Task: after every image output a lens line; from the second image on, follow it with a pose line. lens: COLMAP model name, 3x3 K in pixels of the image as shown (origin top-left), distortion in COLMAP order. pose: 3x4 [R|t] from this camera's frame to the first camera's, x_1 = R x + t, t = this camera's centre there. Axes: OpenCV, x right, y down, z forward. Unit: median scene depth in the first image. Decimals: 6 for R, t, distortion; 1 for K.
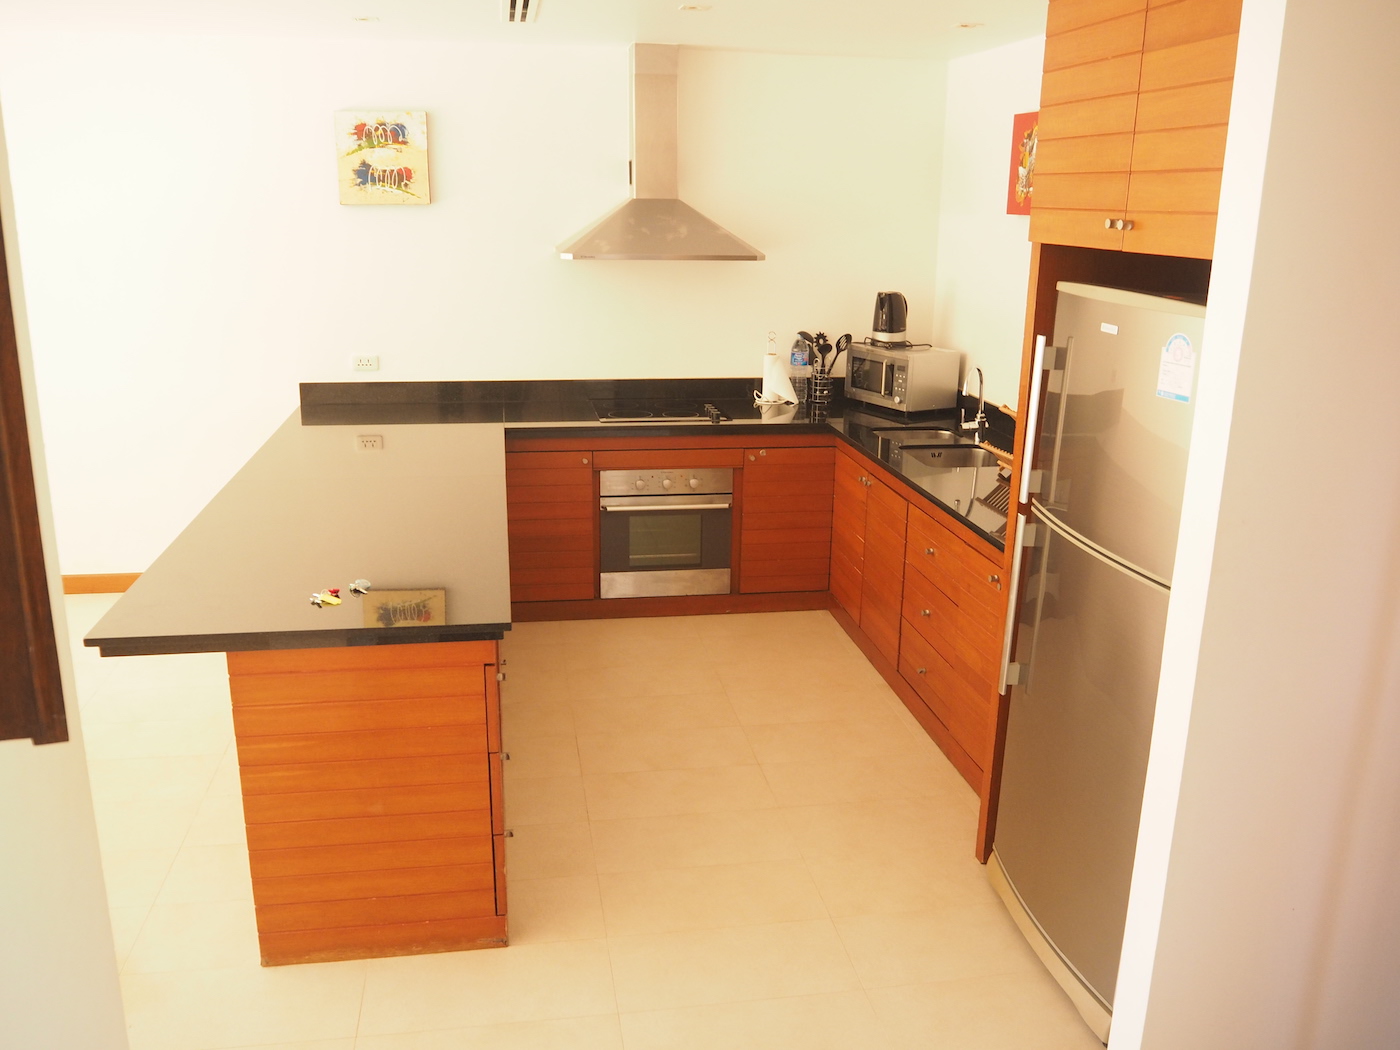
lens RADIAL K [[1161.9, 0, 705.7], [0, 1161.9, 526.0], [0, 0, 1]] dist [-0.054820, 0.021439]
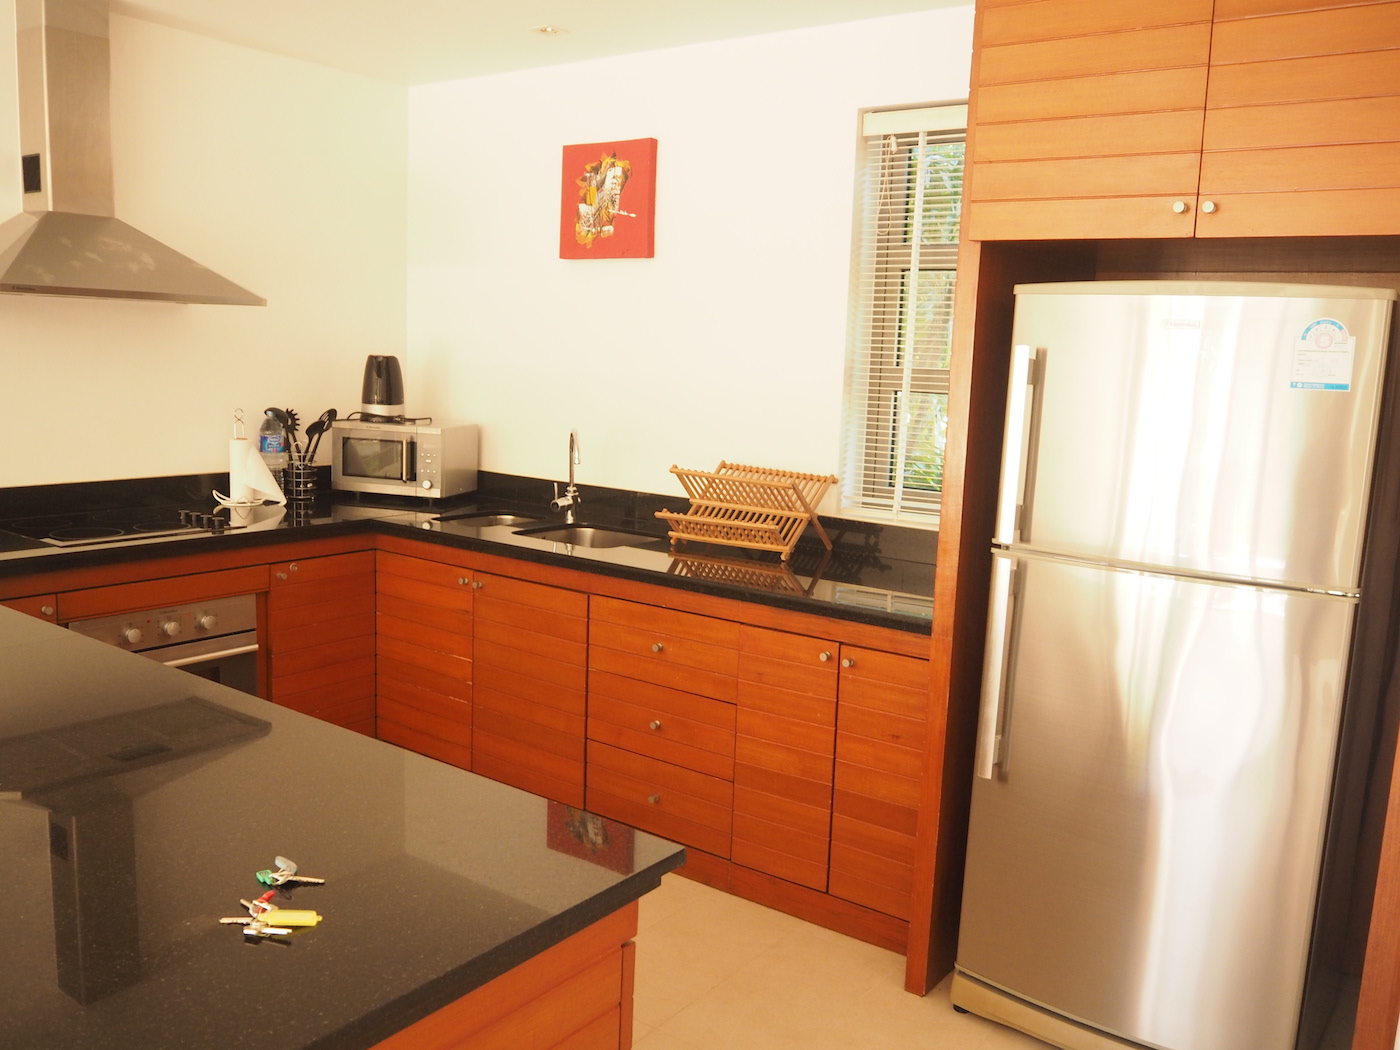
lens RADIAL K [[1161.9, 0, 705.7], [0, 1161.9, 526.0], [0, 0, 1]] dist [-0.054820, 0.021439]
pose [[0.719096, -0.093651, 0.688571, -0.249745], [0.161490, 0.986271, -0.034508, -0.021046], [-0.675886, 0.136012, 0.724347, 0.286923]]
